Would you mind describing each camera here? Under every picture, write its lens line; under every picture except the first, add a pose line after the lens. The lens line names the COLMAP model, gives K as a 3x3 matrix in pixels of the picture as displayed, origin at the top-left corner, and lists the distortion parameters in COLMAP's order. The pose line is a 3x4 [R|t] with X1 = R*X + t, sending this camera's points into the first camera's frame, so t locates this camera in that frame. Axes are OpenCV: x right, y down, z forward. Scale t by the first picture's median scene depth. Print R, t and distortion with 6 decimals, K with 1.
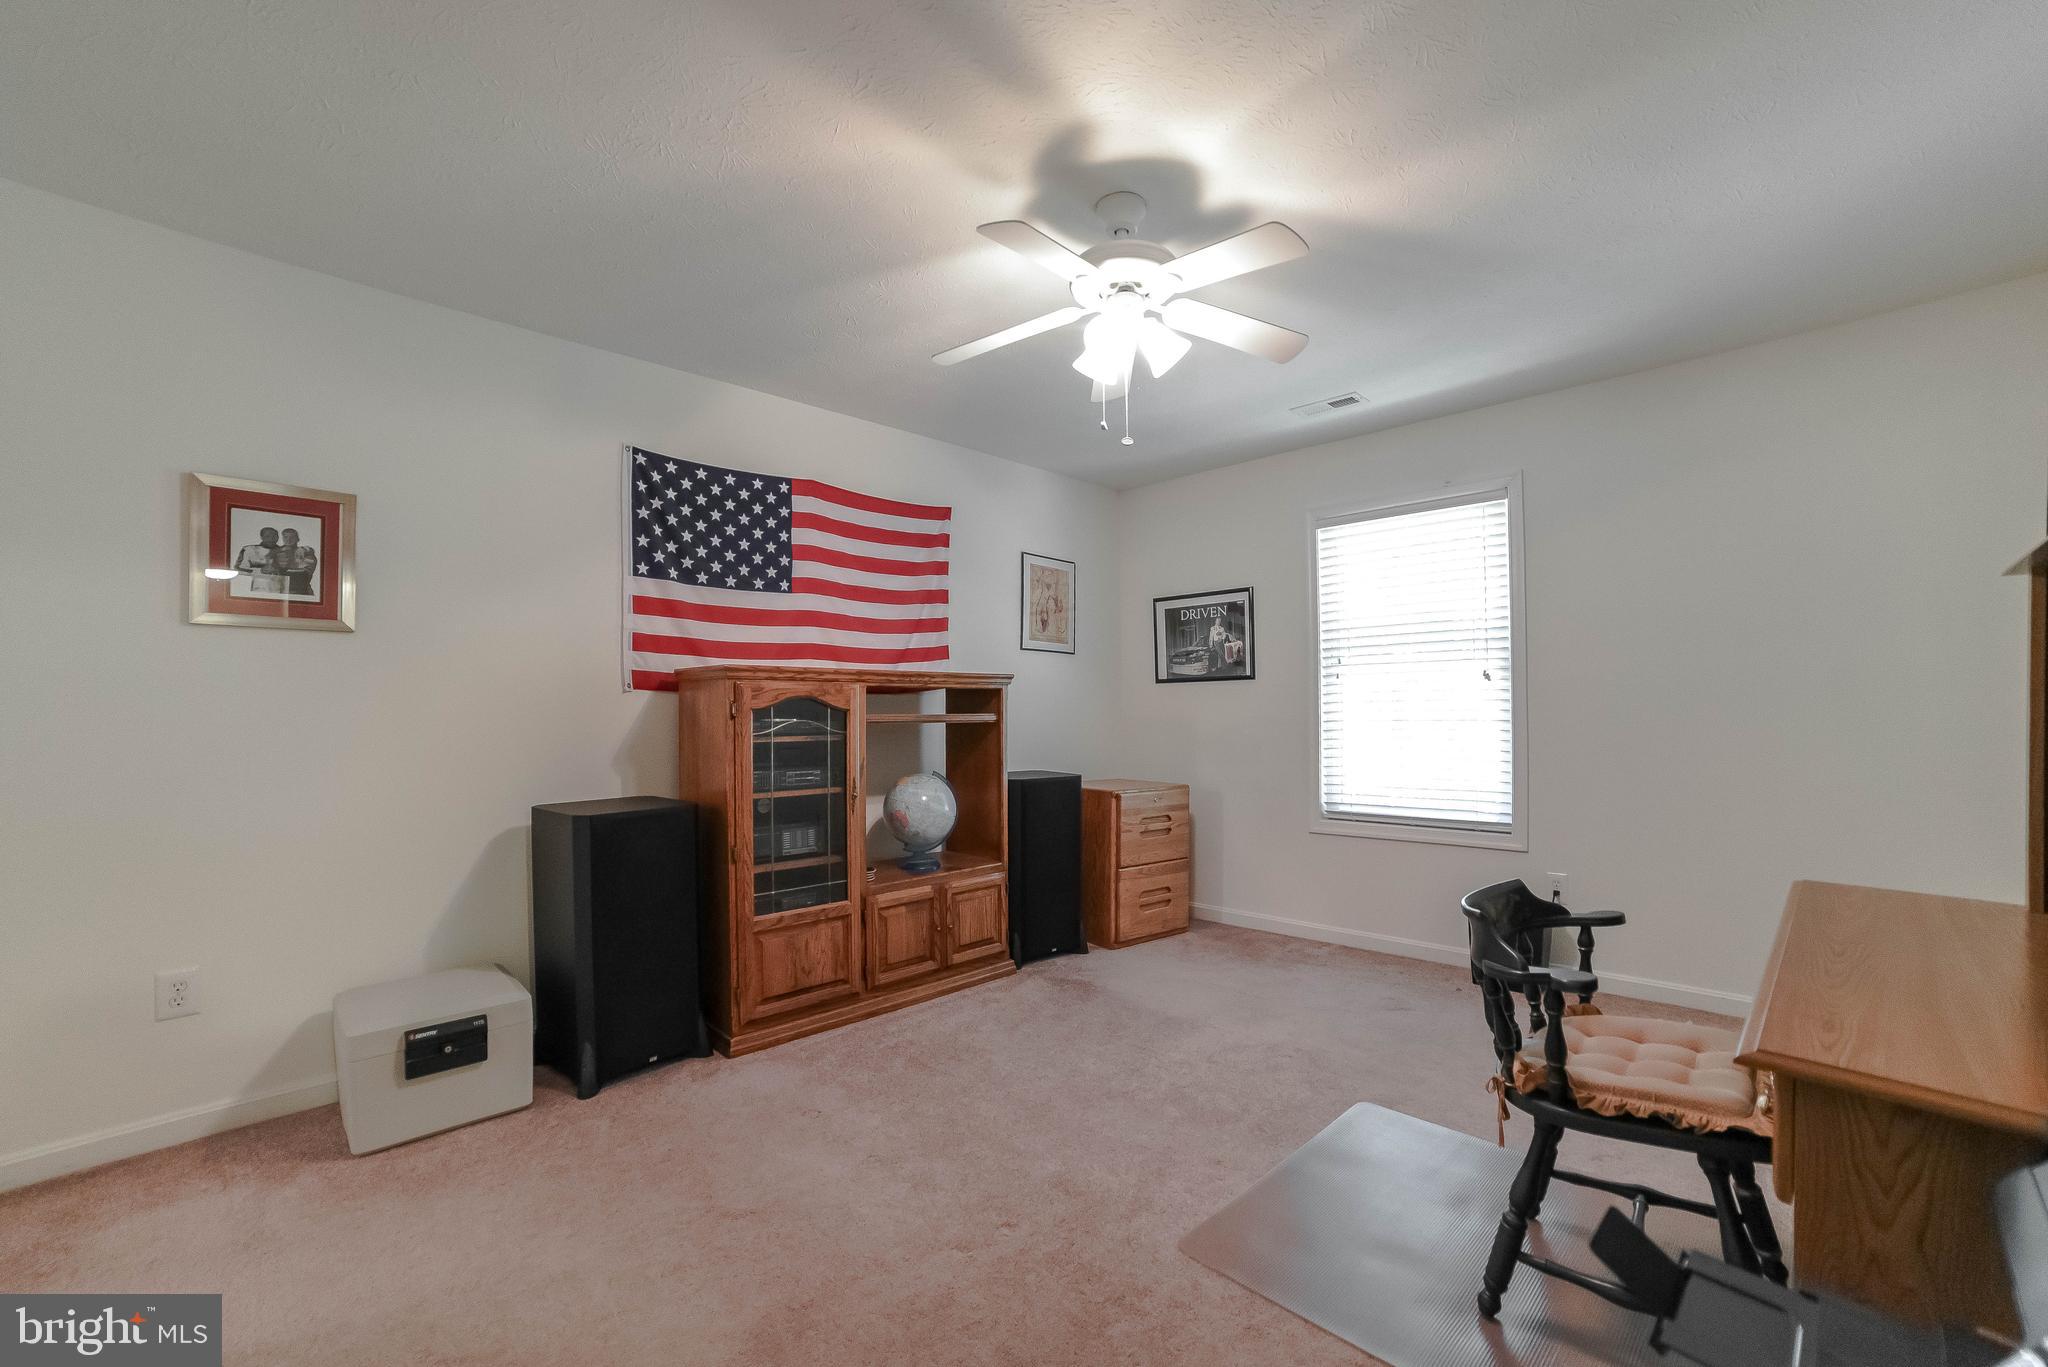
lens RADIAL K [[873.6, 0, 1024.4], [0, 873.6, 702.9], [0, 0, 1]] dist [-0.001857, 0.000237]
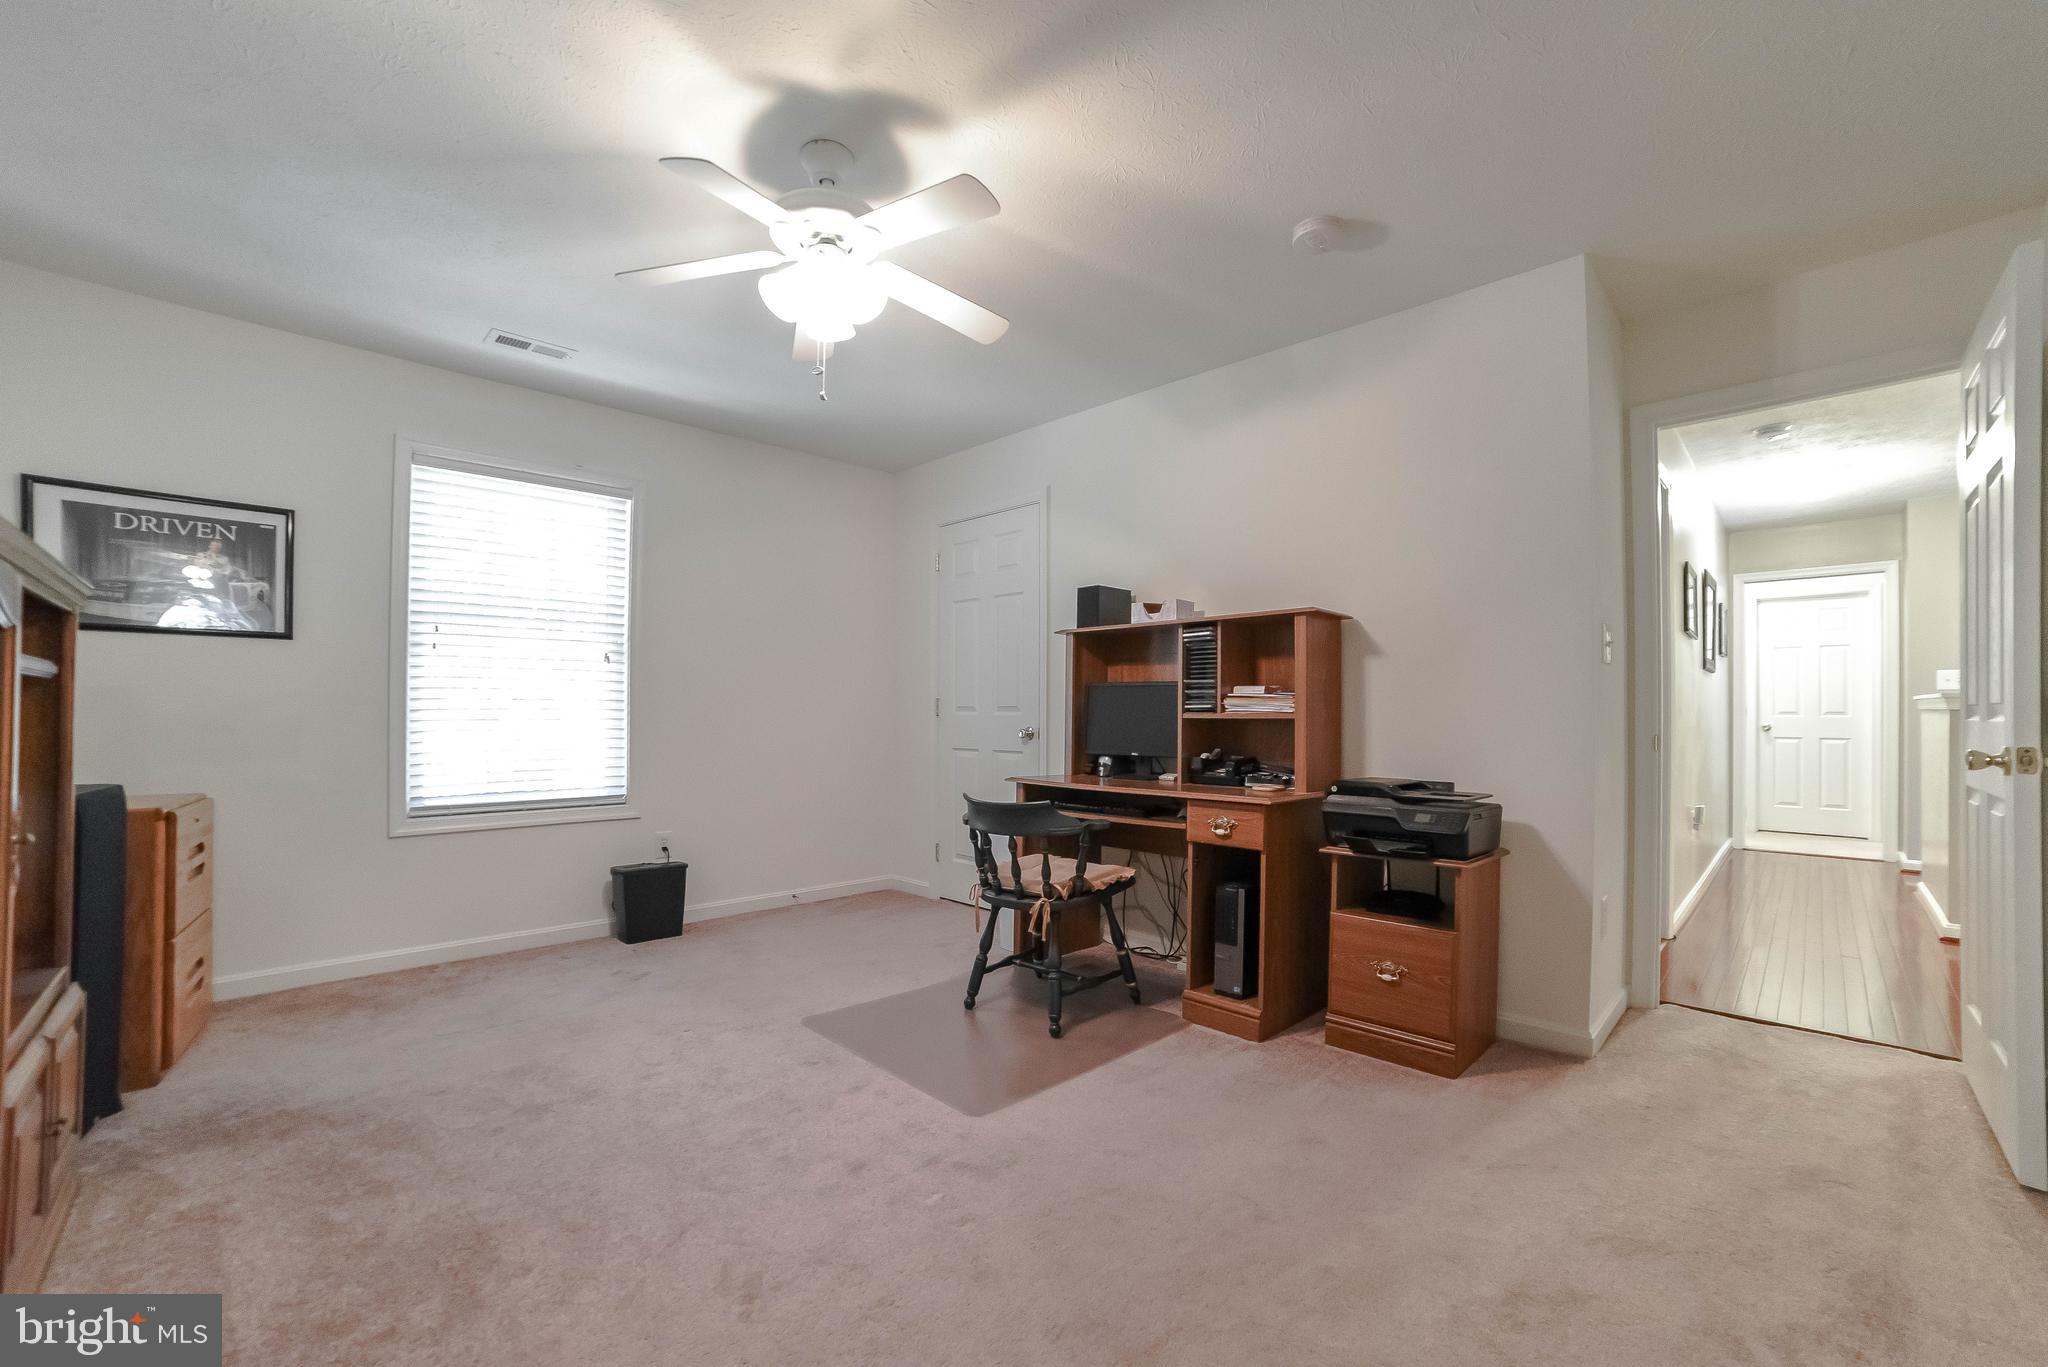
lens RADIAL K [[873.6, 0, 1024.4], [0, 873.6, 702.9], [0, 0, 1]] dist [-0.001857, 0.000237]
pose [[0.026218, 0.021788, 0.999419, -0.467073], [-0.013089, 0.999684, -0.021451, 0.035066], [-0.999571, -0.012519, 0.026495, 0.409444]]
